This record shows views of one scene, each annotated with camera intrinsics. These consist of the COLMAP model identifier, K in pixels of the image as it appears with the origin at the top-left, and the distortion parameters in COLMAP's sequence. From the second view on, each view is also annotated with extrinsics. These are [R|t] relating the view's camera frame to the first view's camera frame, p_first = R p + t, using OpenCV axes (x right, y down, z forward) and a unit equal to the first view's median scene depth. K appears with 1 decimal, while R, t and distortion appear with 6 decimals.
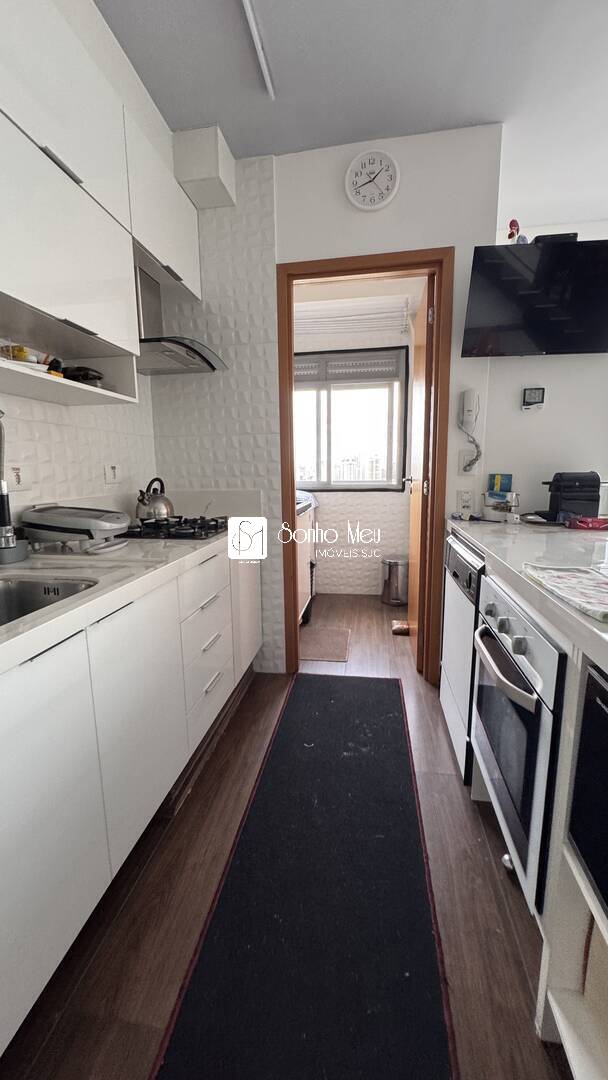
lens RADIAL K [[434.8, 0, 303.4], [0, 434.8, 541.8], [0, 0, 1]] dist [-0.001075, -0.000253]
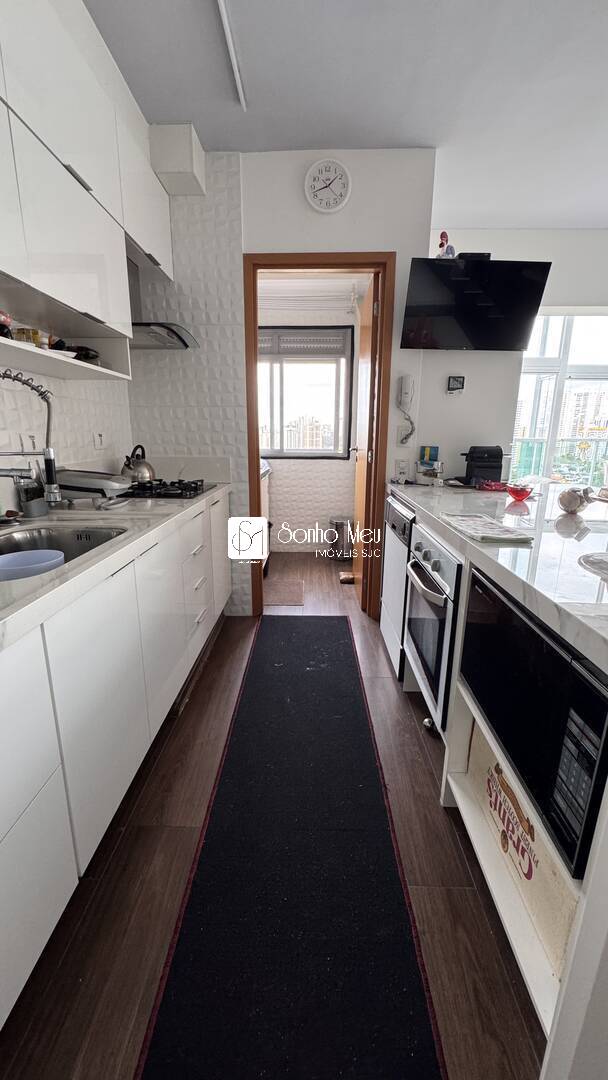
lens RADIAL K [[431.2, 0, 304.4], [0, 431.2, 541.9], [0, 0, 1]] dist [-0.003022, -0.000229]
pose [[0.990663, -0.014005, 0.135614, -0.070546], [0.003645, 0.997075, 0.076347, 0.020360], [-0.136286, -0.075140, 0.987816, -0.186359]]
